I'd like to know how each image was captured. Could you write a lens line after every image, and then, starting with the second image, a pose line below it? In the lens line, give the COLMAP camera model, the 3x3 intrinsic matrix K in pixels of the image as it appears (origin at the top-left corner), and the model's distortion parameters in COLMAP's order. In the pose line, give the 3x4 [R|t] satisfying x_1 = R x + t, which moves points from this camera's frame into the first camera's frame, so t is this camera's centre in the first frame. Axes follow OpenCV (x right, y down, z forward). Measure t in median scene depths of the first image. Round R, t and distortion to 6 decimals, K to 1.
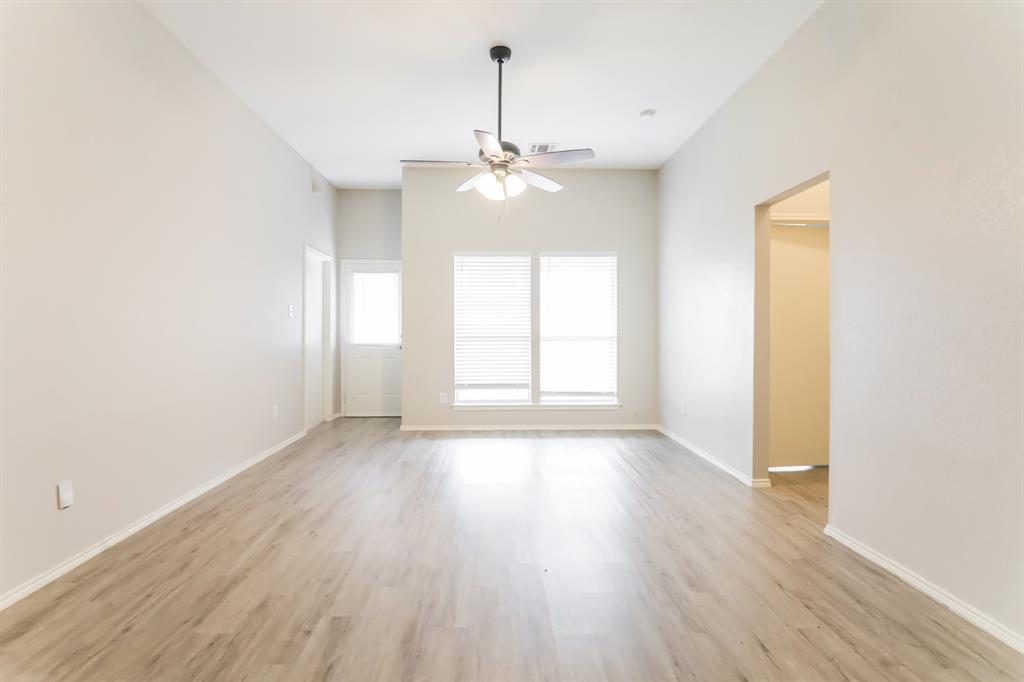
lens RADIAL K [[496.1, 0, 512.0], [0, 496.1, 341.0], [0, 0, 1]] dist [-0.069554, -0.001285]
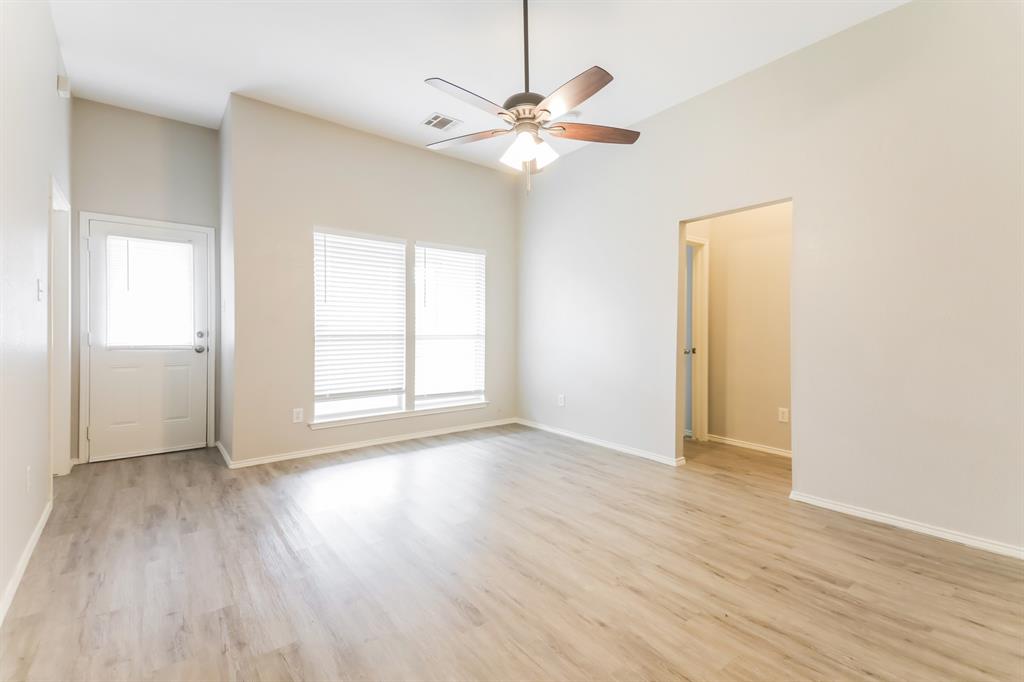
lens RADIAL K [[437.2, 0, 512.0], [0, 437.2, 341.0], [0, 0, 1]] dist [0.031984, -0.022603]
pose [[0.801717, -0.009248, 0.597632, -0.280803], [0.003814, 0.999939, 0.010358, -0.005686], [-0.597691, -0.006025, 0.801704, 0.255538]]
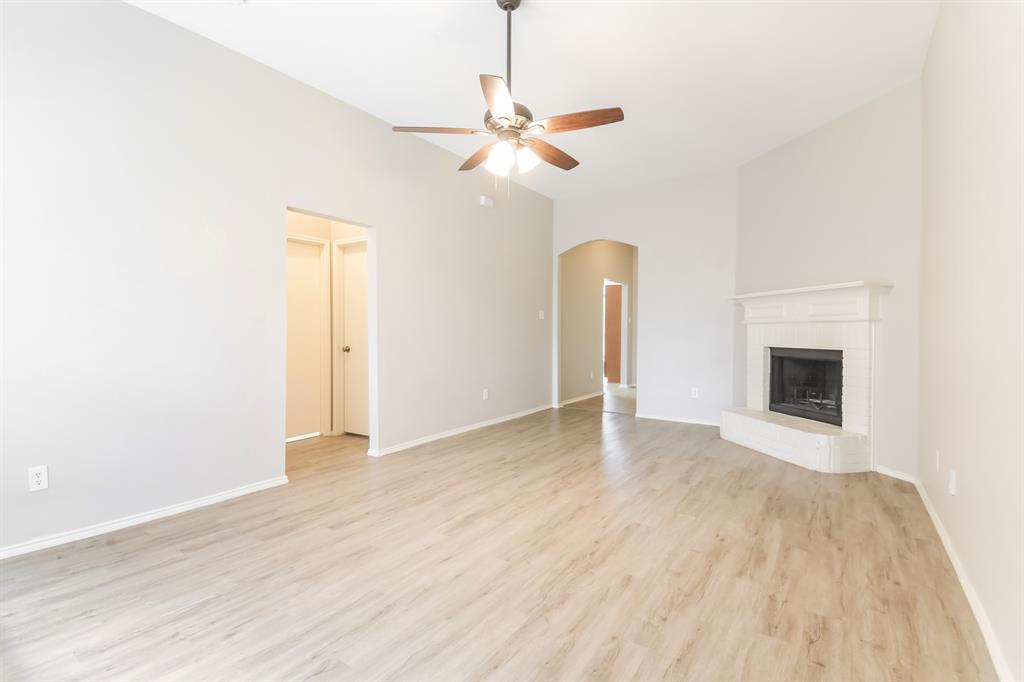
lens RADIAL K [[488.4, 0, 513.8], [0, 488.4, 321.3], [0, 0, 1]] dist [0.092225, -0.048240]
pose [[-0.812049, -0.004076, 0.583574, -0.317435], [0.003774, 0.999918, 0.012235, -0.029001], [-0.583577, 0.012138, -0.811967, 0.991877]]
